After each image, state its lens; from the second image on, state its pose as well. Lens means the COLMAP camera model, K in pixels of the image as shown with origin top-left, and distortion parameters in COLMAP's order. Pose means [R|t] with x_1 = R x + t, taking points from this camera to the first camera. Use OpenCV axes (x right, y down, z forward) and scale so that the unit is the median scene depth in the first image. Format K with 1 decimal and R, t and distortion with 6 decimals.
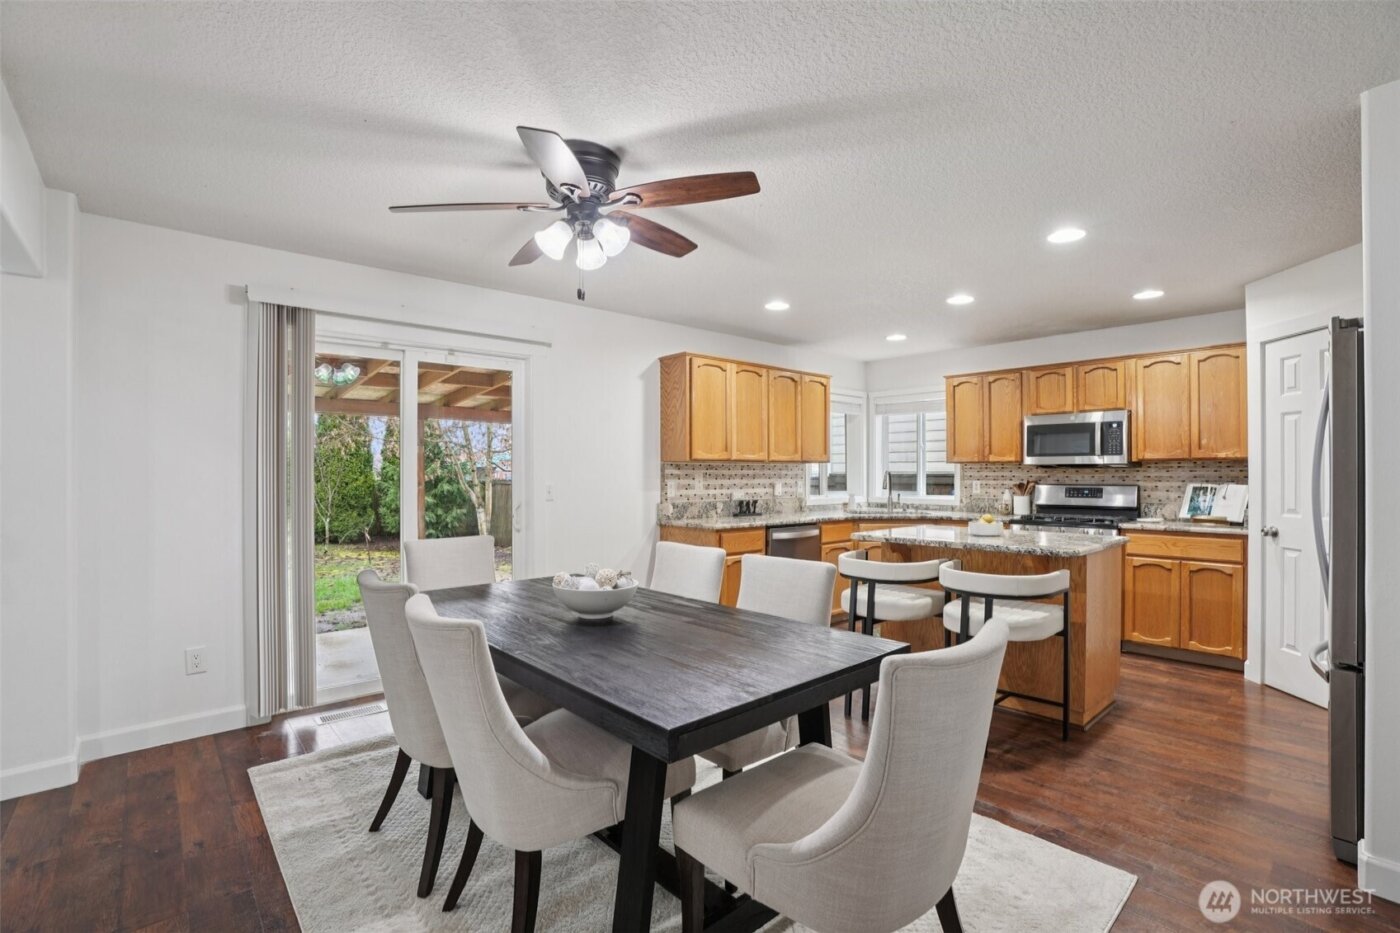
lens RADIAL K [[644.7, 0, 702.3], [0, 644.7, 471.0], [0, 0, 1]] dist [-0.077052, 0.030052]
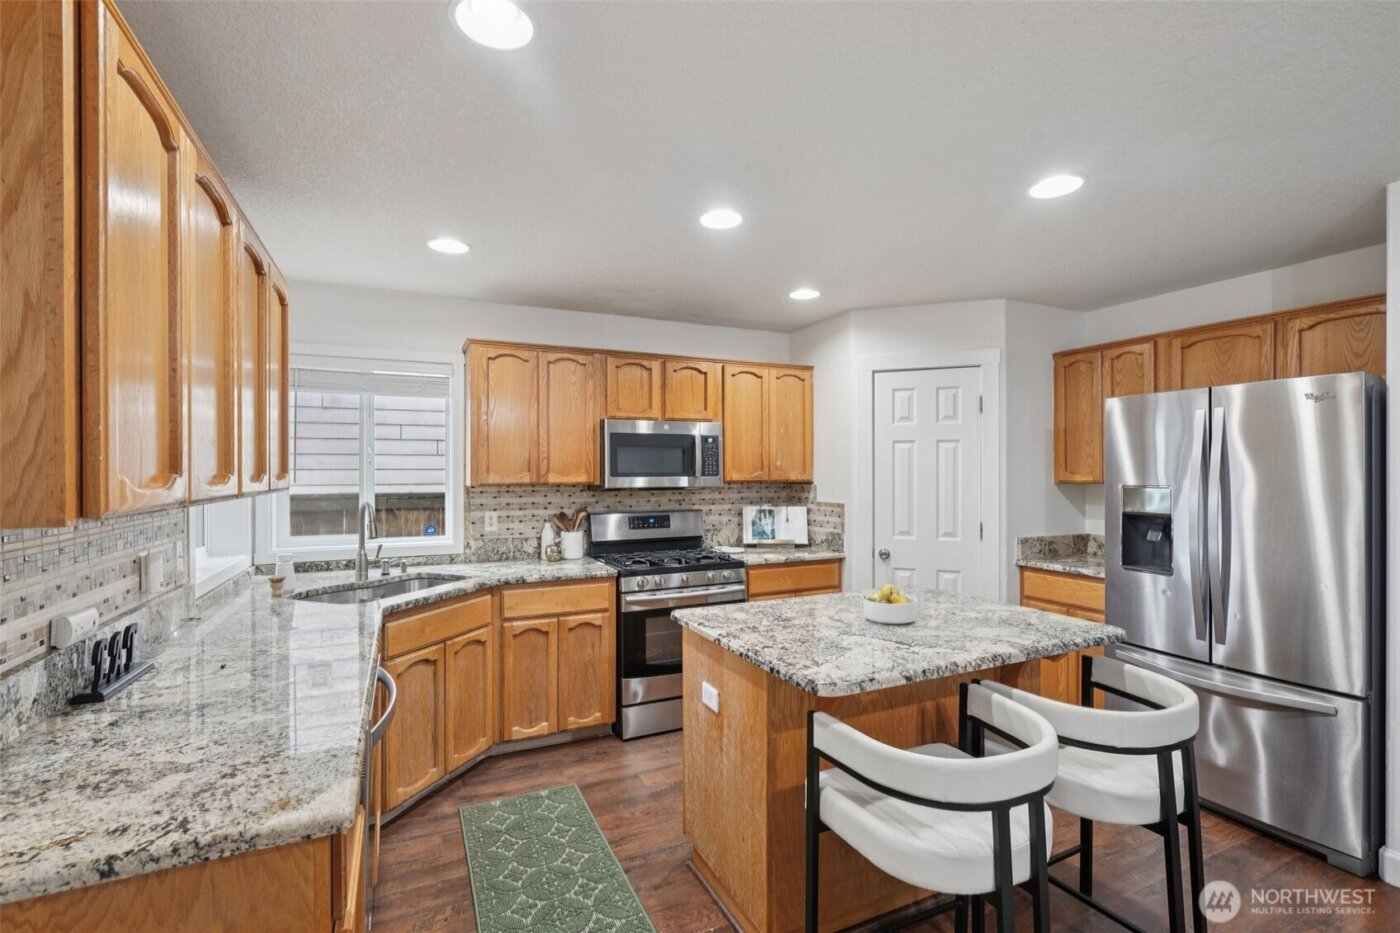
lens RADIAL K [[634.7, 0, 702.1], [0, 634.7, 465.8], [0, 0, 1]] dist [-0.004818, 0.001128]
pose [[0.286433, 0.007025, 0.958075, -0.141048], [-0.000880, 0.999975, -0.007069, -0.031186], [-0.958100, 0.001181, 0.286432, 0.726943]]
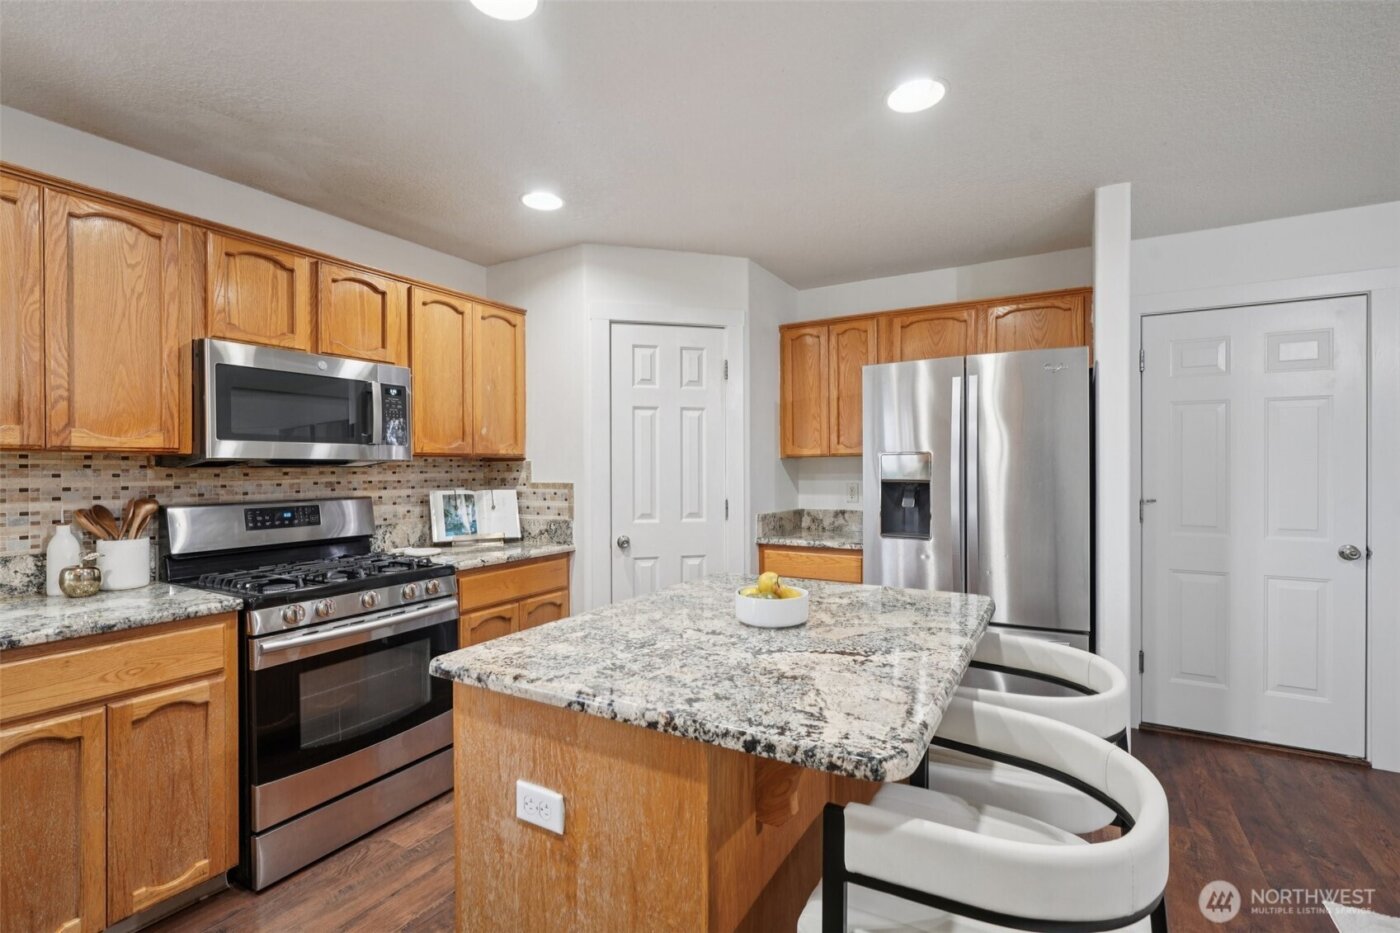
lens RADIAL K [[634.7, 0, 702.1], [0, 634.7, 465.8], [0, 0, 1]] dist [-0.004818, 0.001128]
pose [[-0.306167, 0.003994, 0.951970, 0.029691], [0.001851, 0.999992, -0.003600, -0.003689], [-0.951976, 0.000660, -0.306171, 0.859856]]
